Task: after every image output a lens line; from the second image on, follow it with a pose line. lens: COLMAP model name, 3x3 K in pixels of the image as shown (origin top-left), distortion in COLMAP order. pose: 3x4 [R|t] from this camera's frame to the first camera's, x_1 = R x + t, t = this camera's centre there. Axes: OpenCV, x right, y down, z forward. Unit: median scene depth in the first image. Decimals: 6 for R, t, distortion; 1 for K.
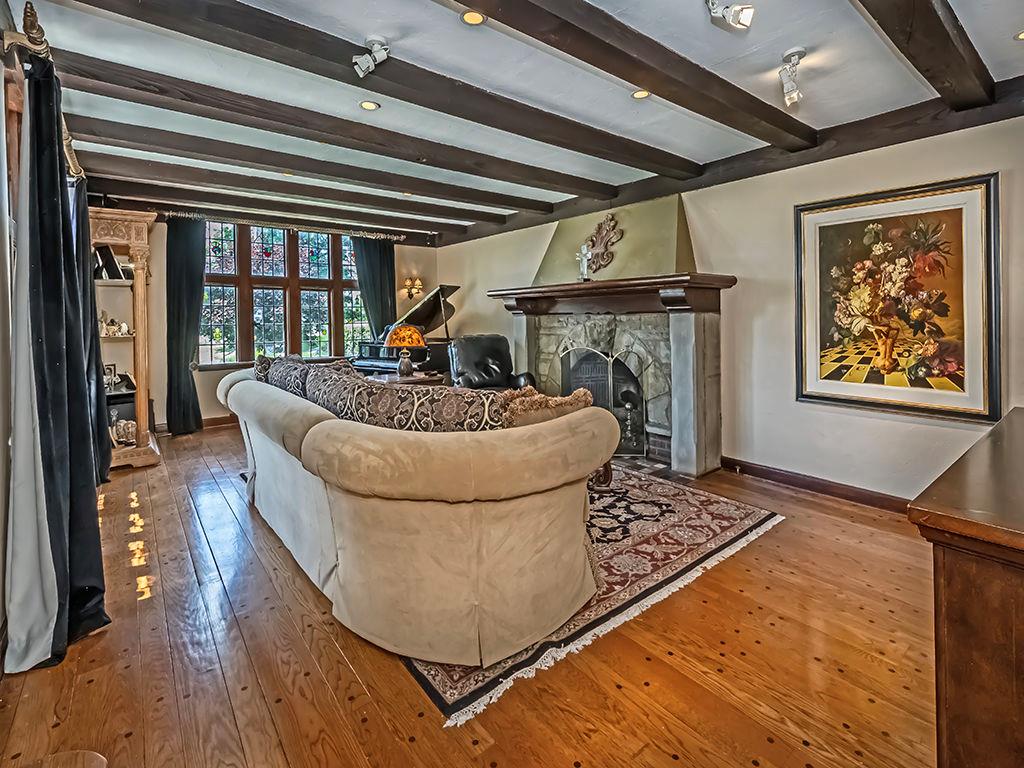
lens RADIAL K [[483.9, 0, 515.8], [0, 483.9, 316.3], [0, 0, 1]] dist [0.003326, 0.000239]
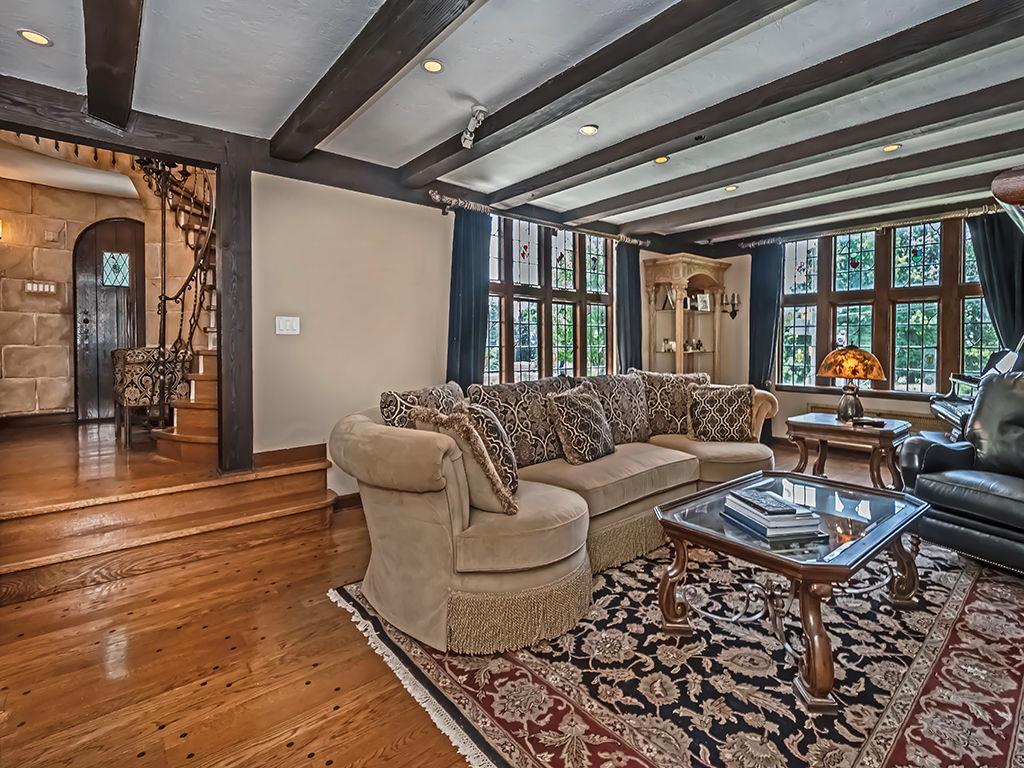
lens RADIAL K [[498.4, 0, 514.3], [0, 498.4, 345.2], [0, 0, 1]] dist [0.001546, 0.000405]
pose [[0.010941, 0.010729, -0.999883, 0.852131], [-0.004649, 0.999932, 0.010679, 0.017336], [0.999929, 0.004531, 0.010990, 0.913249]]
